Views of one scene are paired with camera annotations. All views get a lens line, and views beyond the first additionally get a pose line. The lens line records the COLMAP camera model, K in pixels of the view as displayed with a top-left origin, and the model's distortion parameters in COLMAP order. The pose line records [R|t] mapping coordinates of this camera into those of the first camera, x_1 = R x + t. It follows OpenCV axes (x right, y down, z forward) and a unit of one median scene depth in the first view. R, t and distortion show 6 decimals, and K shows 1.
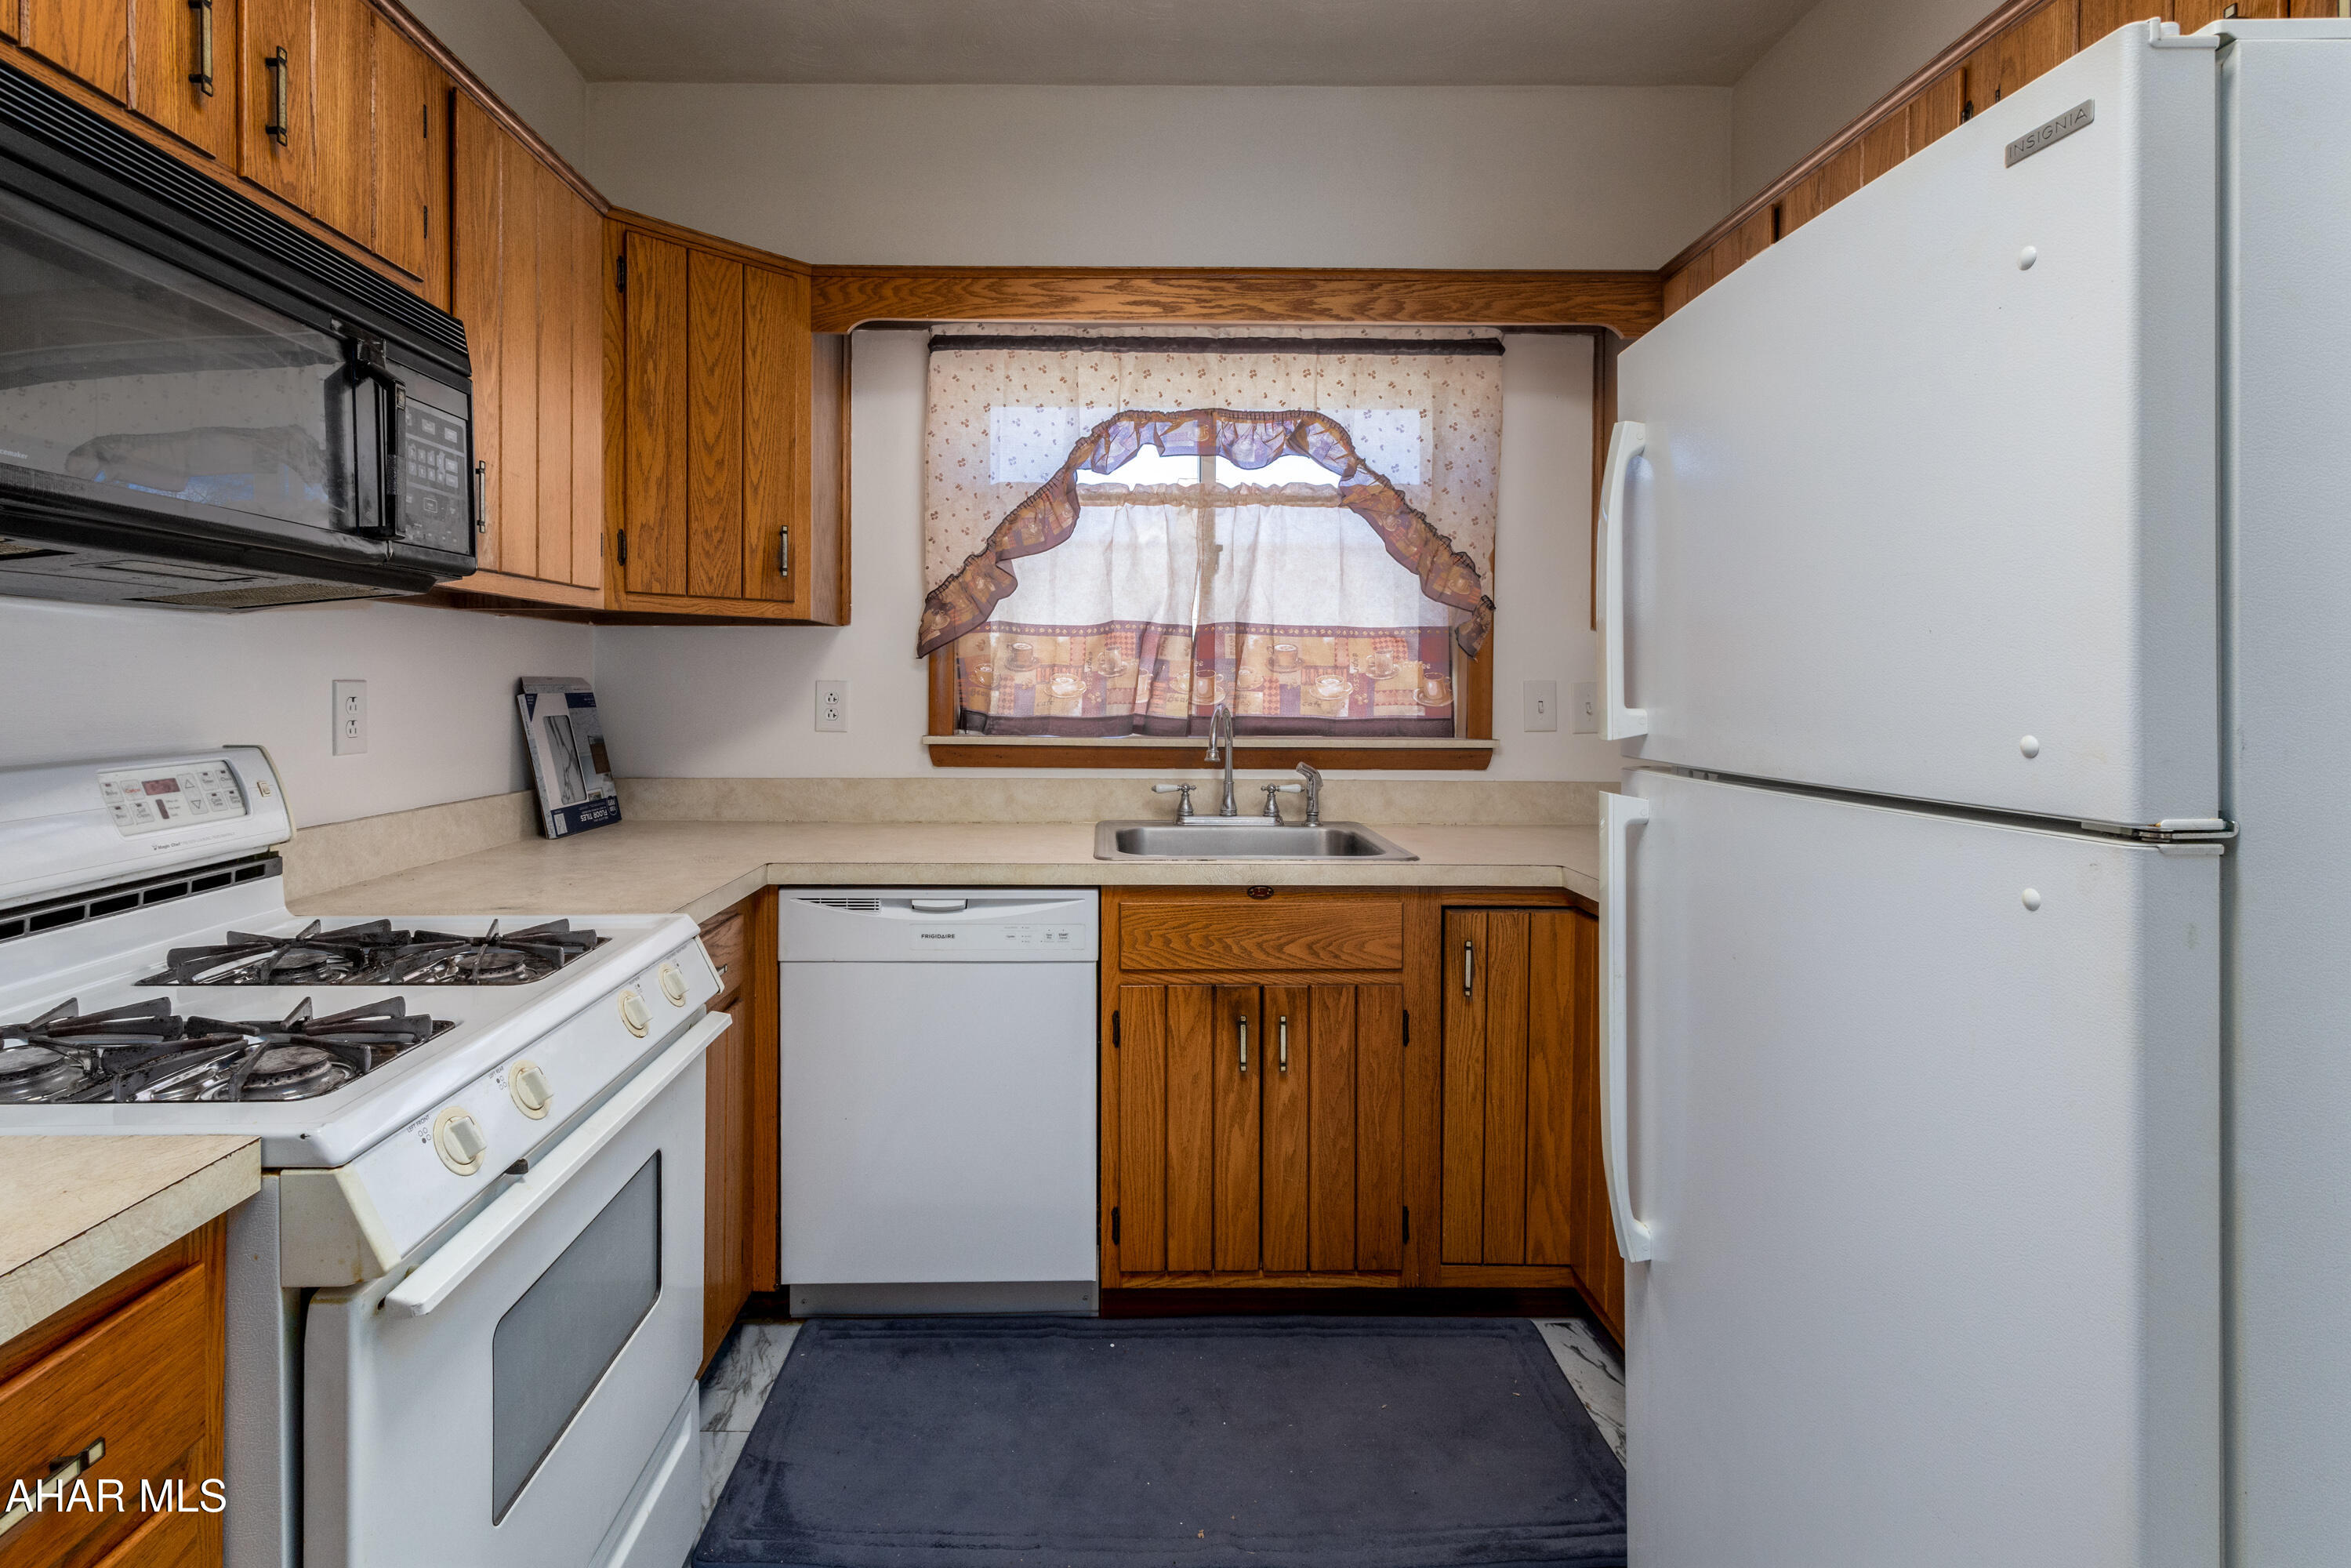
lens RADIAL K [[1128.7, 0, 1132.3], [0, 1128.7, 696.0], [0, 0, 1]] dist [0.001121, -0.000050]
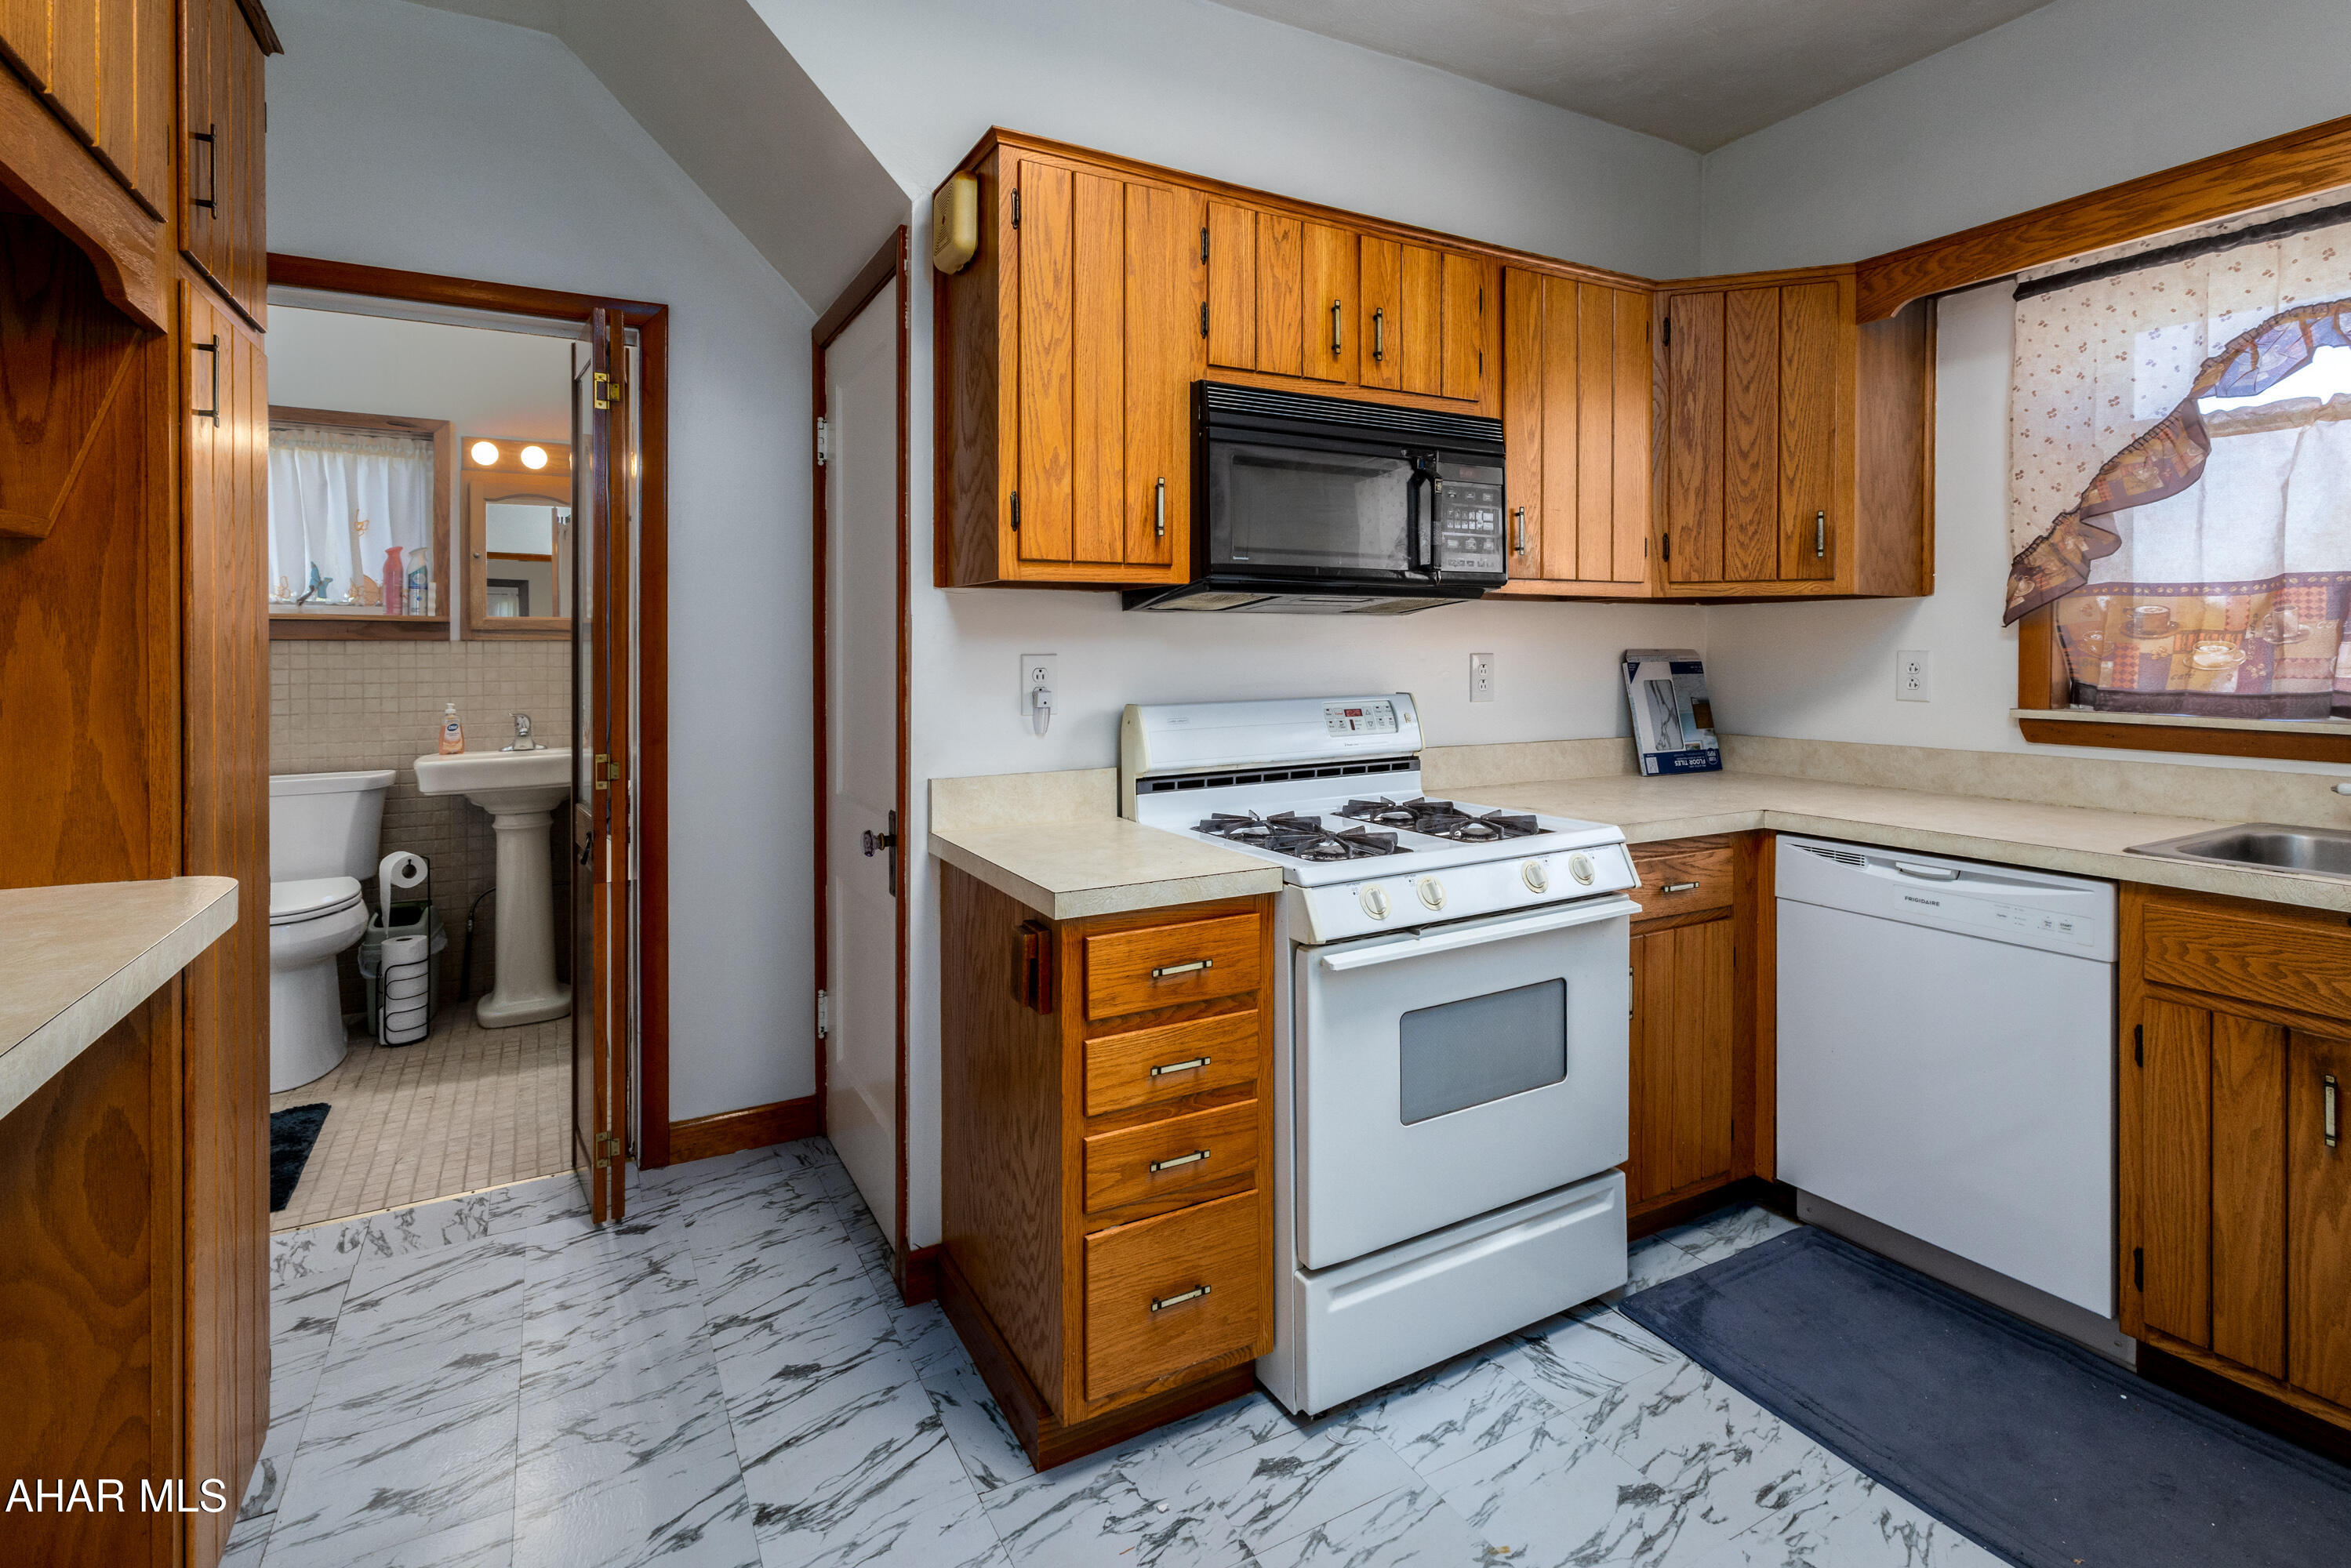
lens RADIAL K [[1126.1, 0, 1173.5], [0, 1126.1, 666.7], [0, 0, 1]] dist [0.002100, 0.000464]
pose [[0.470011, 0.007306, -0.882630, 0.354213], [-0.004539, 0.999973, 0.005861, -0.002446], [0.882649, 0.001252, 0.470031, -0.070674]]
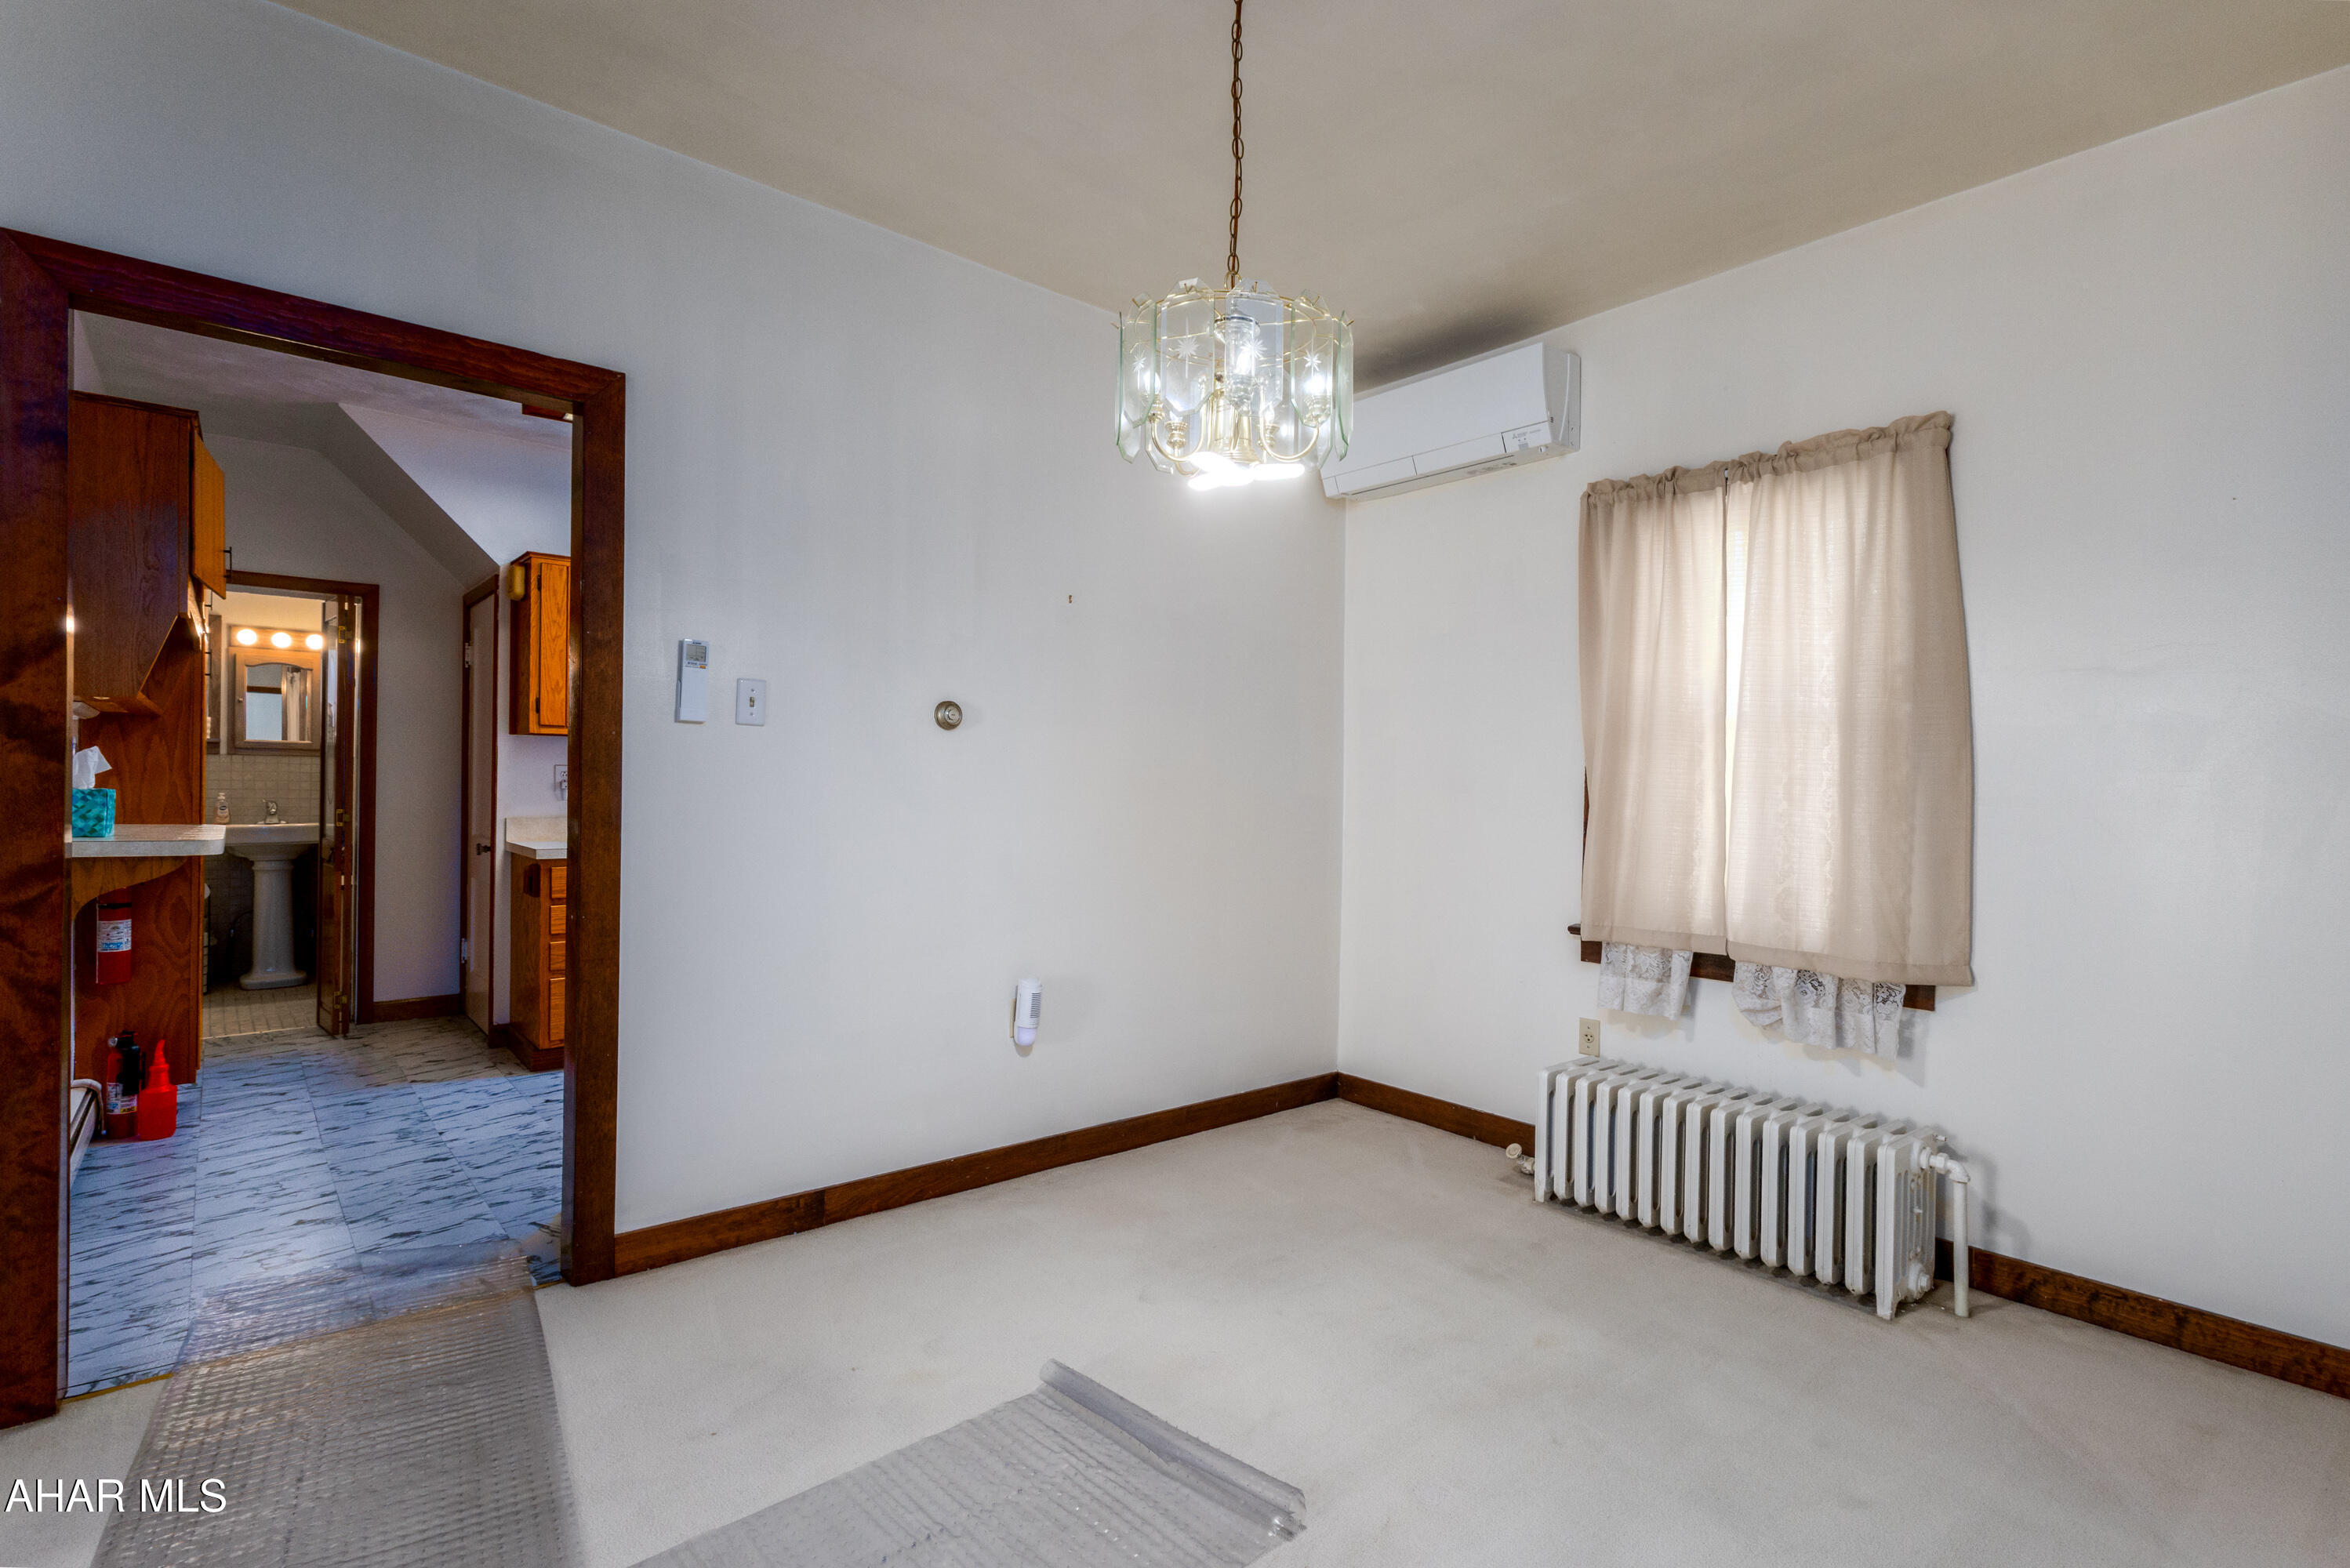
lens RADIAL K [[1126.6, 0, 1189.9], [0, 1126.6, 802.6], [0, 0, 1]] dist [0.004596, 0.000428]
pose [[0.640011, 0.014671, -0.768225, 1.821355], [-0.019711, 0.999802, 0.002672, 0.034572], [0.768113, 0.013432, 0.640174, -0.177393]]
